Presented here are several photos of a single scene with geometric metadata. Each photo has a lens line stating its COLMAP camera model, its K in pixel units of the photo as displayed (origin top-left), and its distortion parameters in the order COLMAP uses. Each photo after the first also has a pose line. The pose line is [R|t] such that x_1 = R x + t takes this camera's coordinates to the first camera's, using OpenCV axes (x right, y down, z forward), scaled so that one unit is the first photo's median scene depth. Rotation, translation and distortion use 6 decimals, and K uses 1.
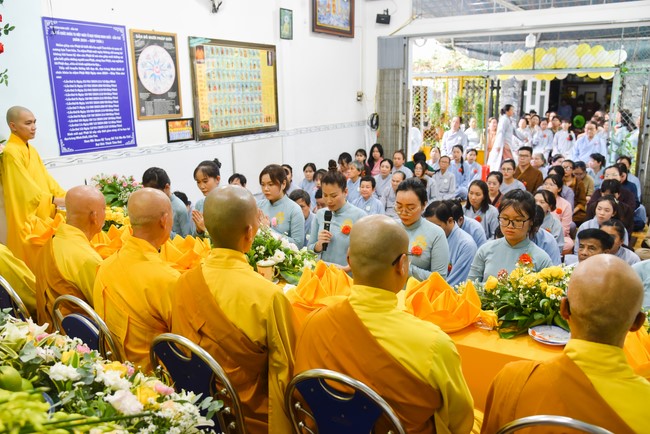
lens RADIAL K [[581.0, 0, 367.9], [0, 581.0, 211.1], [0, 0, 1]] dist [-0.037054, 0.054820]
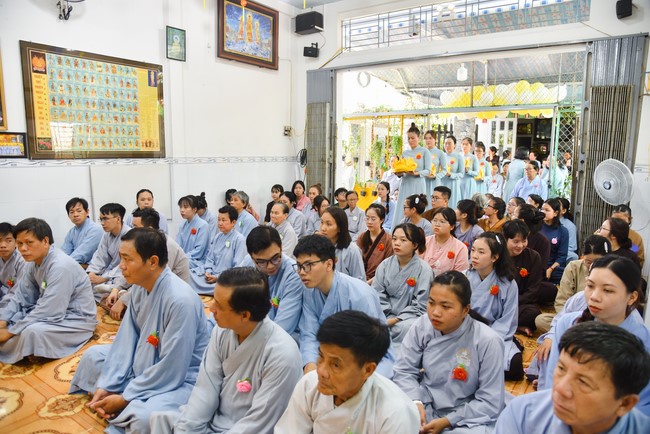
lens RADIAL K [[494.4, 0, 371.4], [0, 494.4, 218.6], [0, 0, 1]] dist [-0.090172, 0.046770]
pose [[0.998371, 0.027166, -0.050175, 0.201411], [-0.030892, 0.996701, -0.075050, 0.005112], [0.047970, 0.076478, 0.995917, 0.241833]]
